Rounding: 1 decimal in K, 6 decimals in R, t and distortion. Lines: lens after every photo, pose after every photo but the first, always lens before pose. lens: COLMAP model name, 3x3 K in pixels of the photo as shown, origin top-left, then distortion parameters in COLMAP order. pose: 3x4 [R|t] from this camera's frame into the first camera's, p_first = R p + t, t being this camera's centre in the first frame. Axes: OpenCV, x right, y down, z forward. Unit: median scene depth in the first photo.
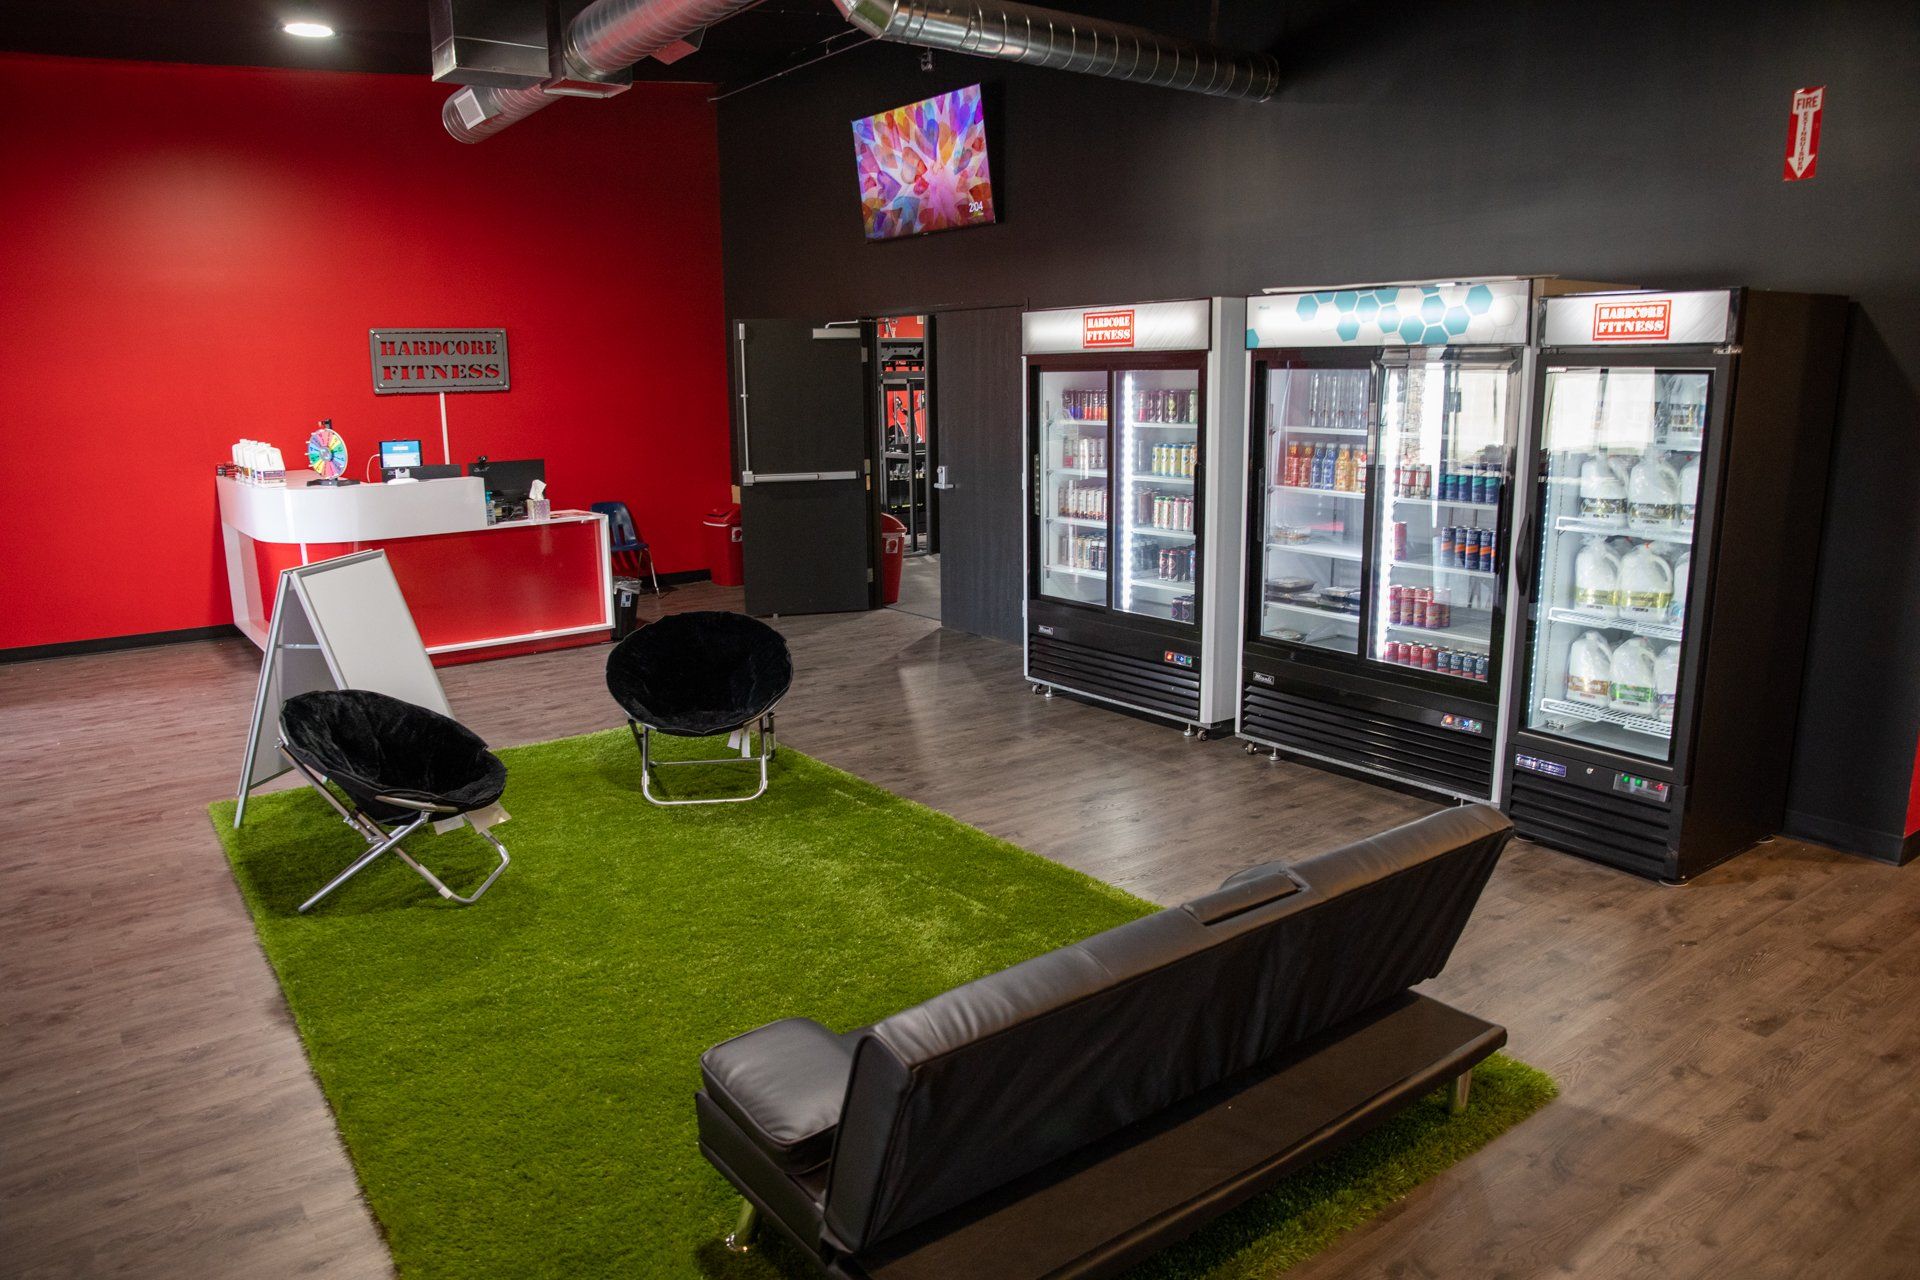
lens RADIAL K [[1353.8, 0, 960.0], [0, 1353.8, 640.0], [0, 0, 1]] dist [-0.118308, 0.101602]
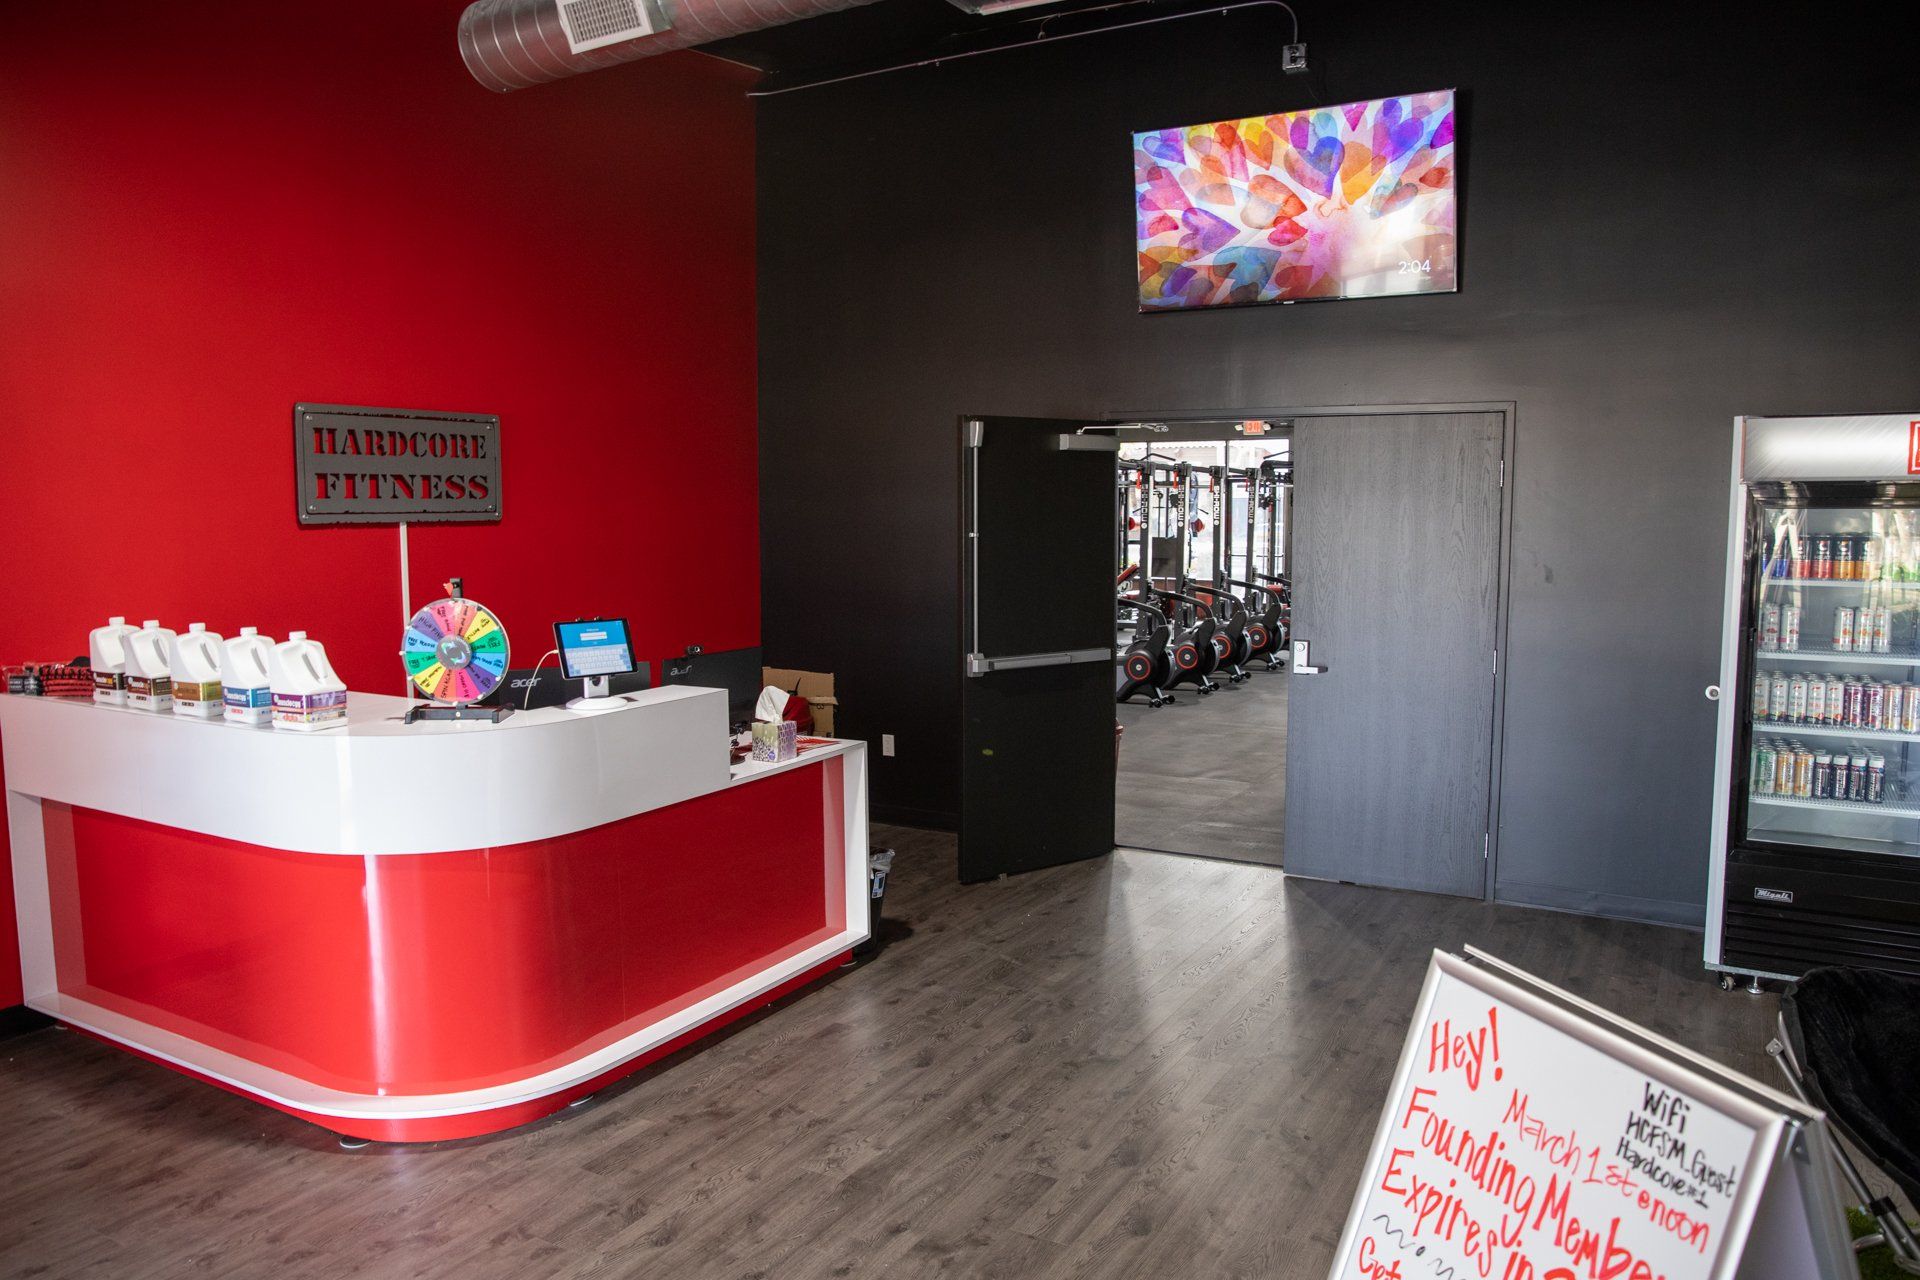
lens RADIAL K [[1353.8, 0, 960.0], [0, 1353.8, 640.0], [0, 0, 1]] dist [-0.118308, 0.101602]
pose [[0.917534, -0.028071, 0.396666, -0.450312], [0.066783, 0.994215, -0.084118, -0.084607], [-0.392010, 0.103671, 0.914101, 0.455092]]
